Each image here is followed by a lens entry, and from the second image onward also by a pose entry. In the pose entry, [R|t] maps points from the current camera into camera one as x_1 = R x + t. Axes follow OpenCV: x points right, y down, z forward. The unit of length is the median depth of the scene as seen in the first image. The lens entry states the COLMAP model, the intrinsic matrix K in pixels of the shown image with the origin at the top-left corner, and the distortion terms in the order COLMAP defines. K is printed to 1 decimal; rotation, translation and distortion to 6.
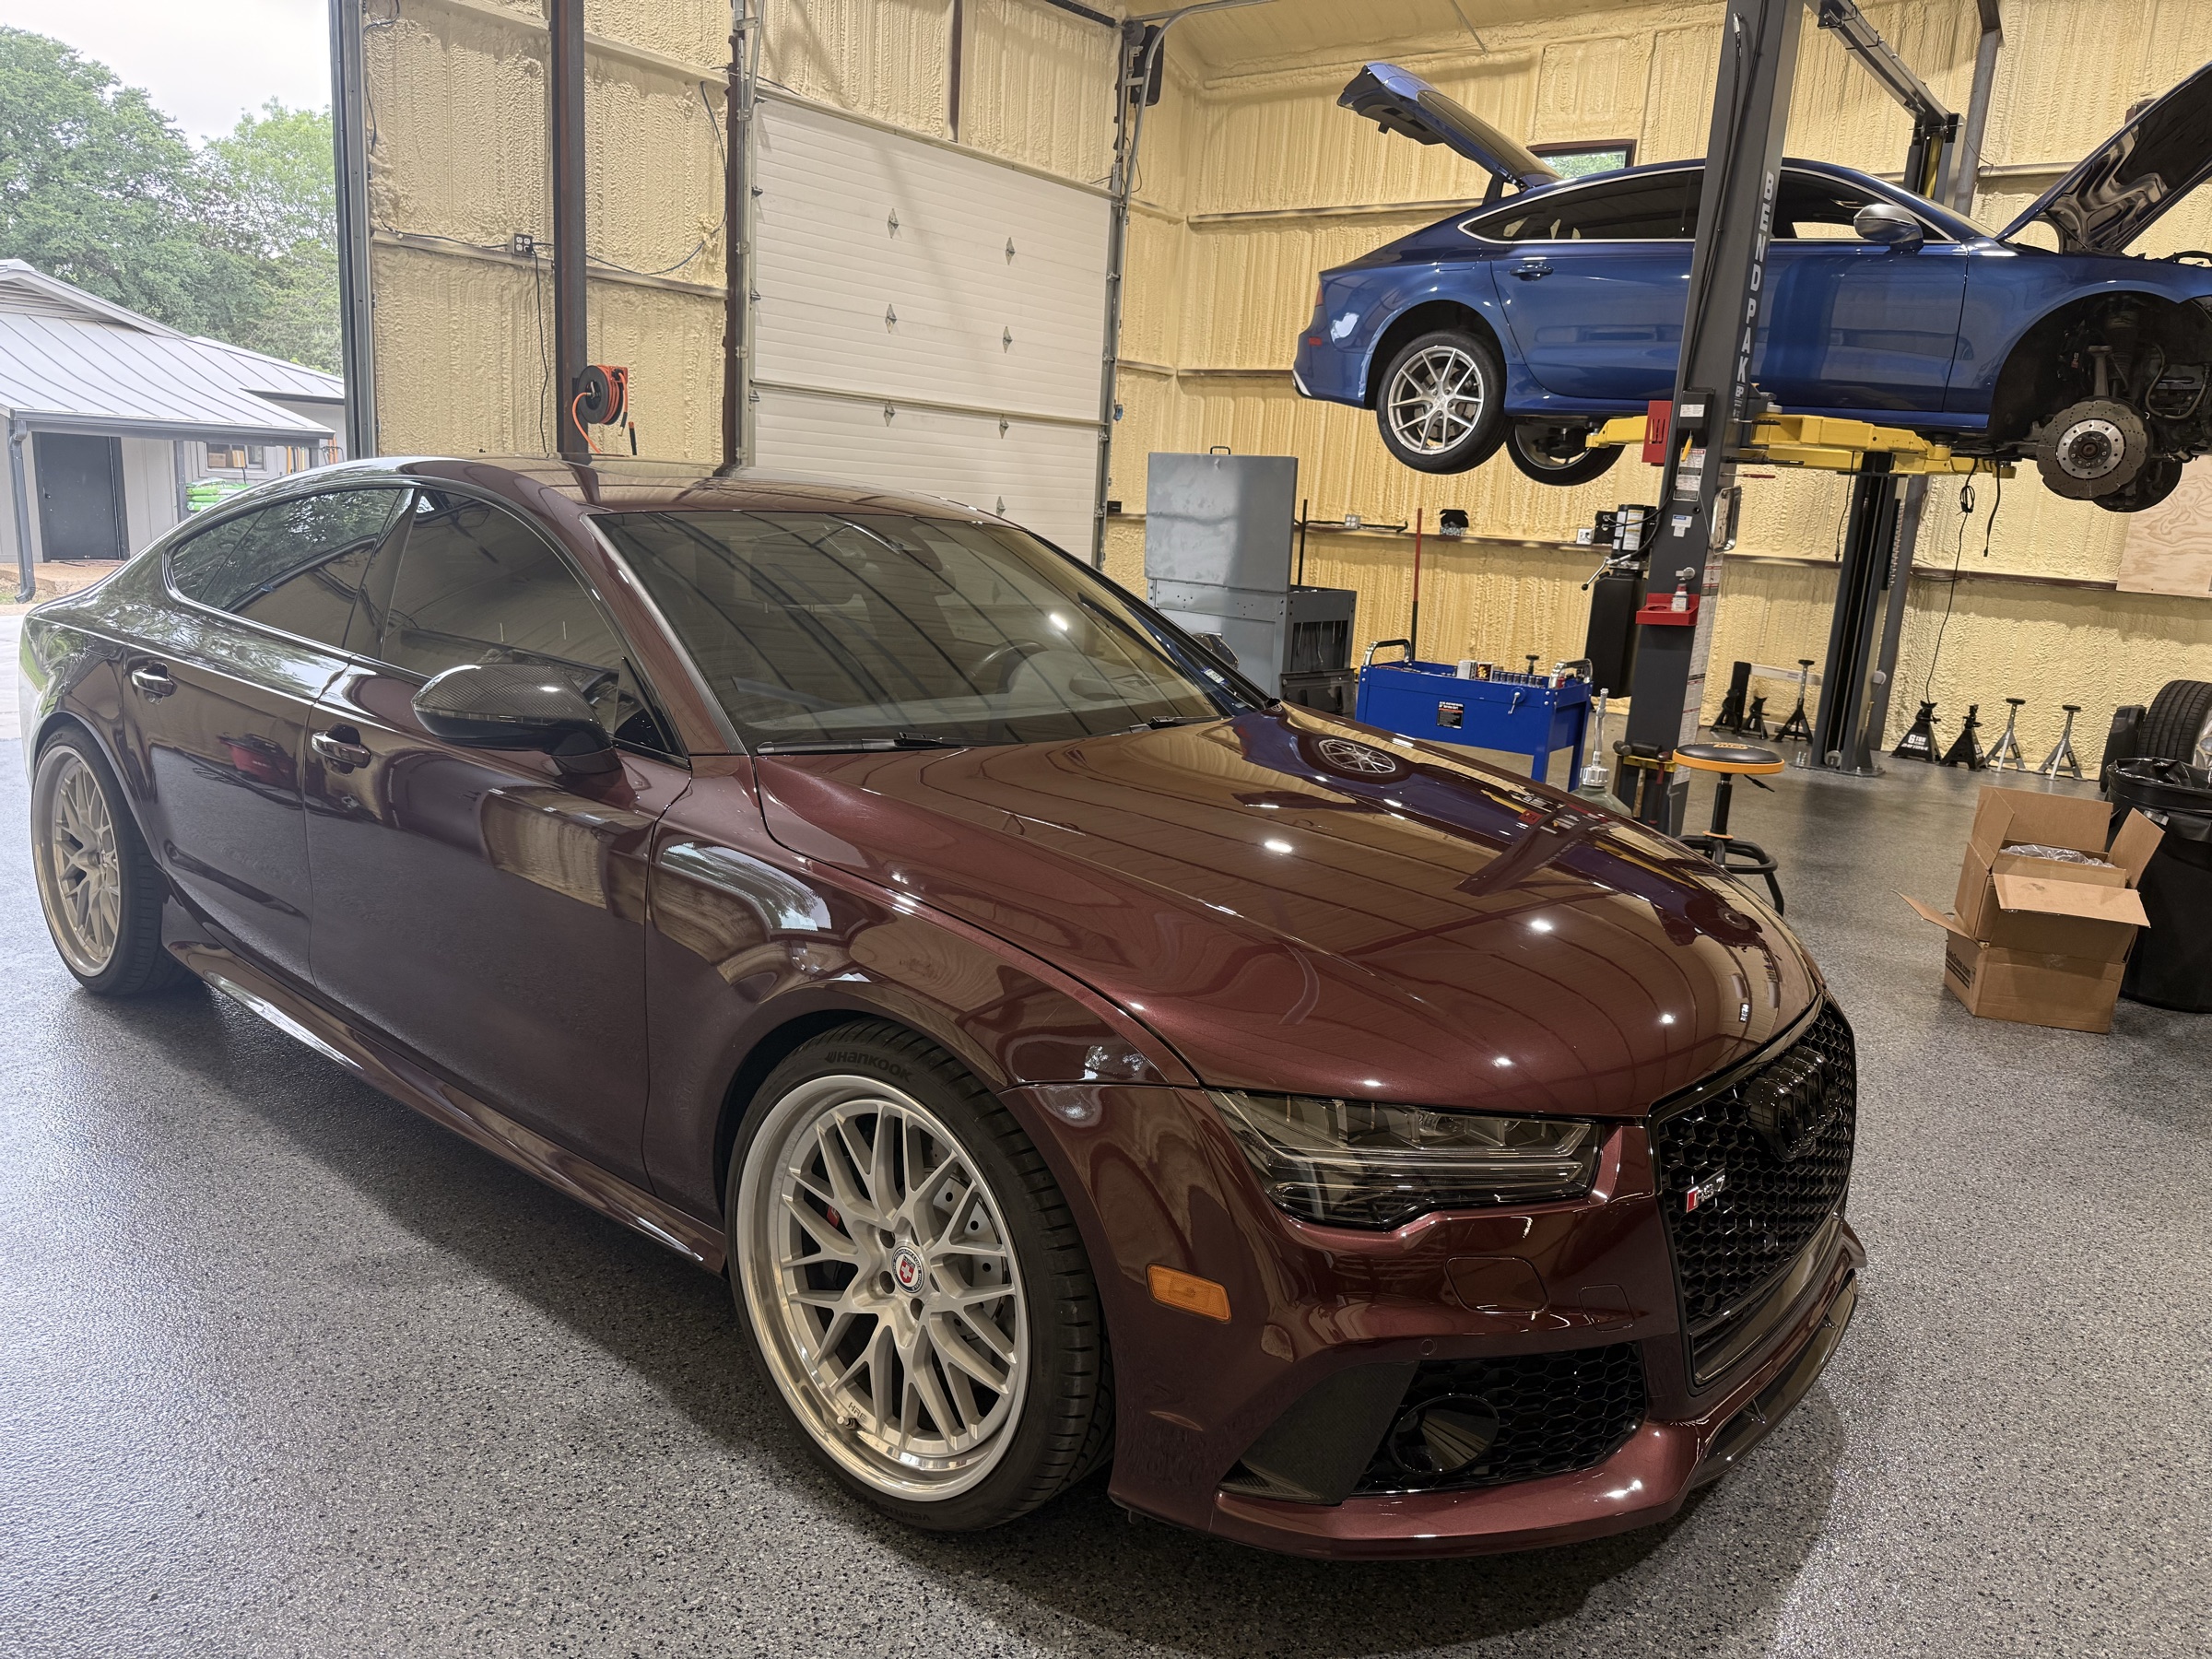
lens RADIAL K [[1574.7, 0, 1107.5], [0, 1574.7, 838.6], [0, 0, 1]] dist [0.001714, -0.004661]
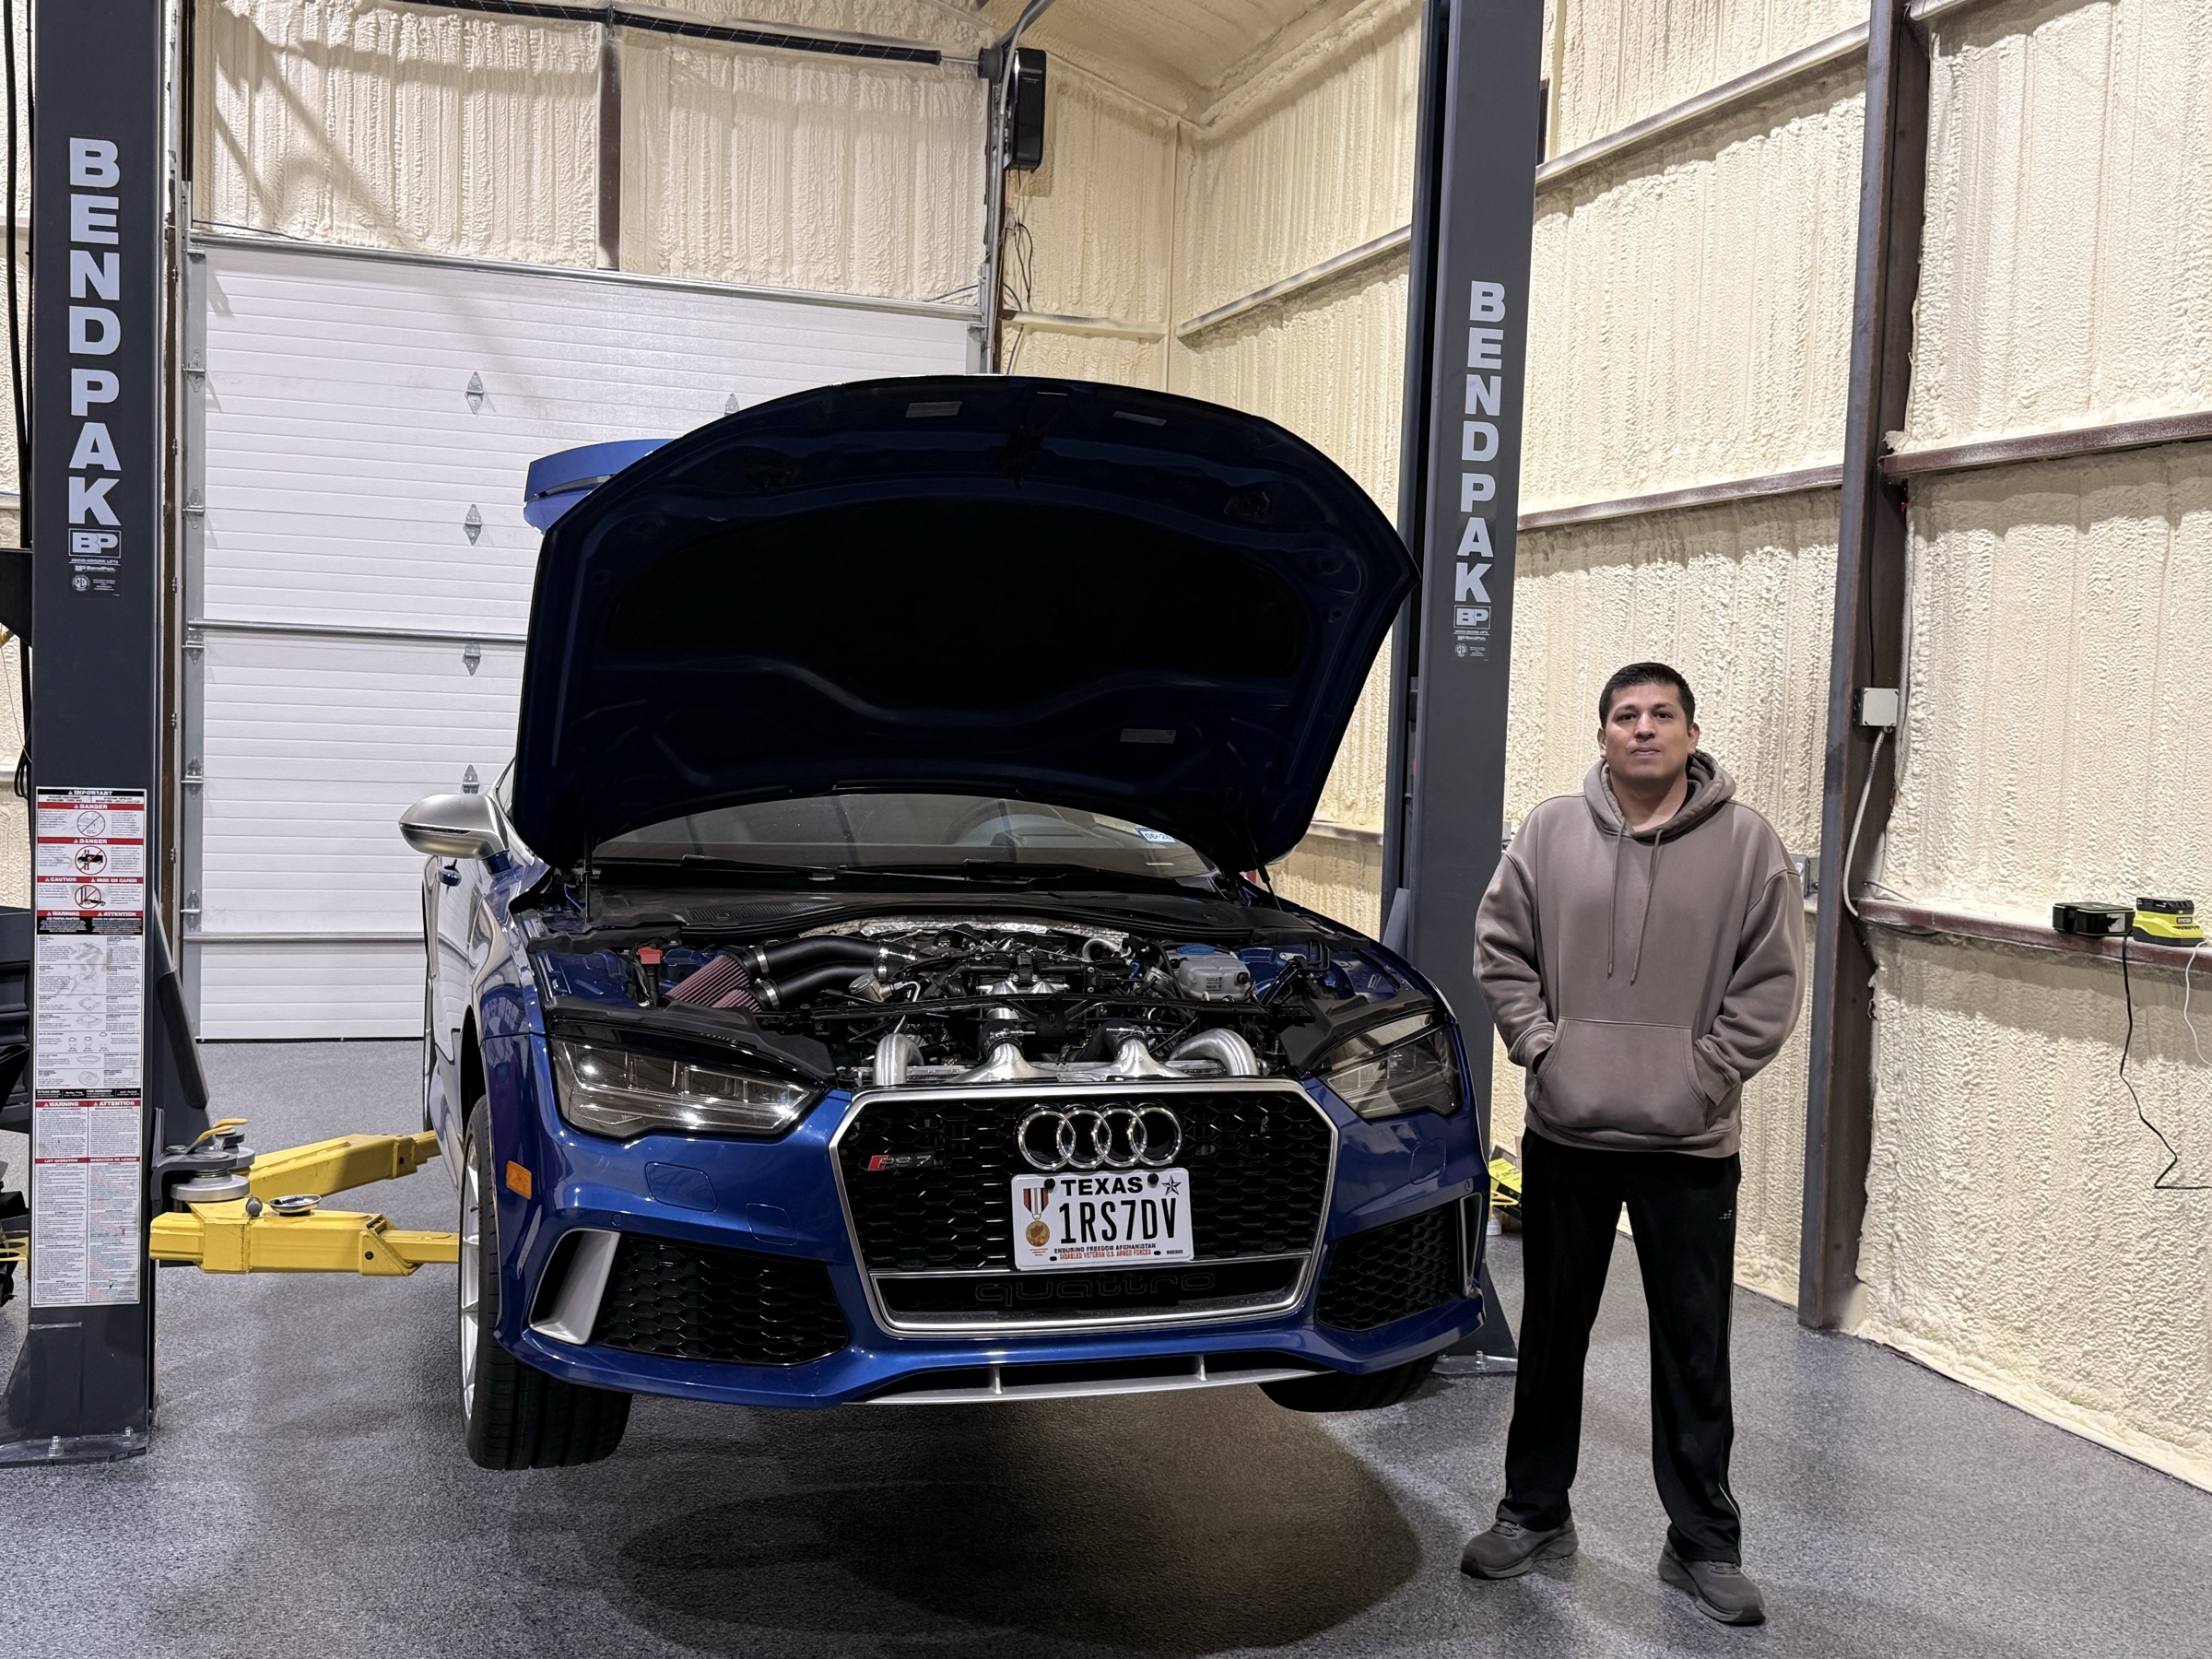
lens RADIAL K [[2343.5, 0, 1106.0], [0, 2343.5, 829.5], [0, 0, 1]] dist [0.120911, -0.254633]
pose [[0.821063, -0.003216, -0.570829, 0.713112], [-0.110376, 0.980218, -0.164283, -0.064380], [0.560066, 0.197892, 0.804466, 0.370132]]
